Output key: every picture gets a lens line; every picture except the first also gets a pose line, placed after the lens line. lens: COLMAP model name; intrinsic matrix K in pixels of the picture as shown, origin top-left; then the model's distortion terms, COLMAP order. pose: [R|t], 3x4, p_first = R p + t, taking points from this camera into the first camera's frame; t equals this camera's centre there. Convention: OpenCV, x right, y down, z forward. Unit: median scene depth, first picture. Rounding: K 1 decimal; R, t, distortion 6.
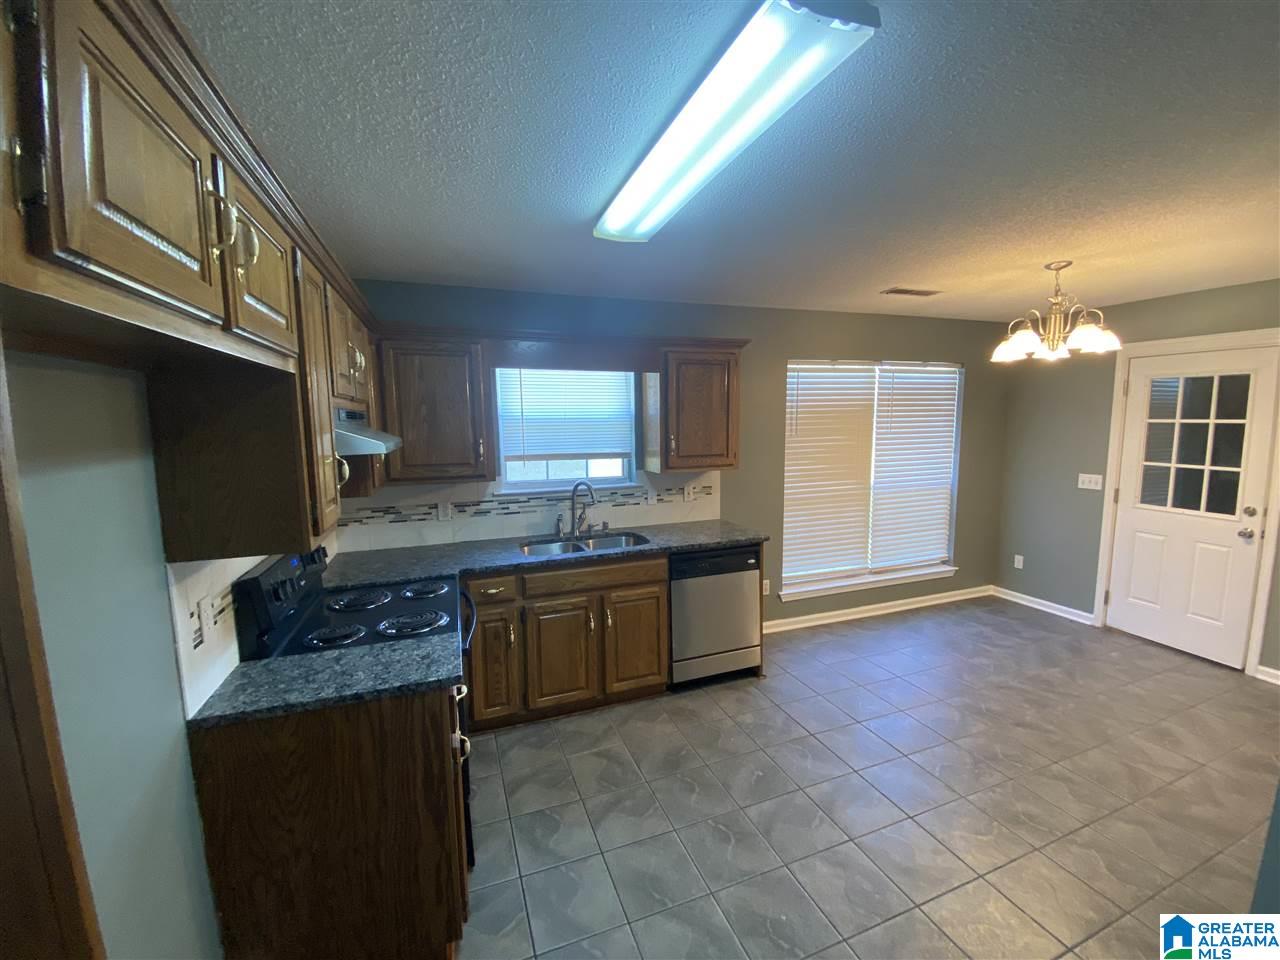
lens RADIAL K [[519.8, 0, 637.7], [0, 519.8, 480.4], [0, 0, 1]] dist [0.040135, -0.033012]
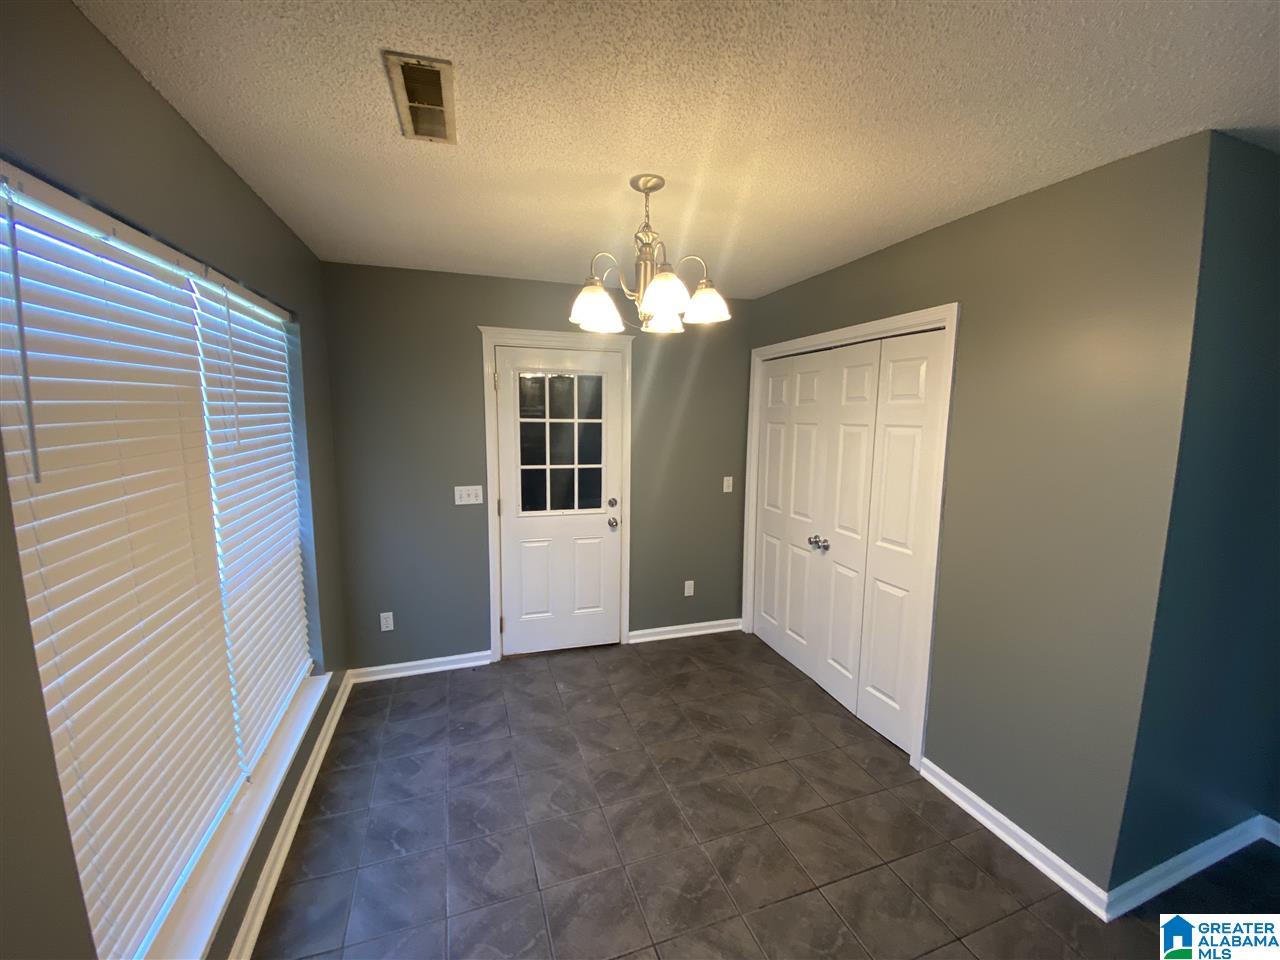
lens RADIAL K [[519.8, 0, 637.7], [0, 519.8, 480.4], [0, 0, 1]] dist [0.040135, -0.033012]
pose [[0.025848, -0.120860, 0.992333, 0.097522], [0.102185, 0.987784, 0.117645, -0.110684], [-0.994430, 0.098361, 0.037882, 0.901948]]
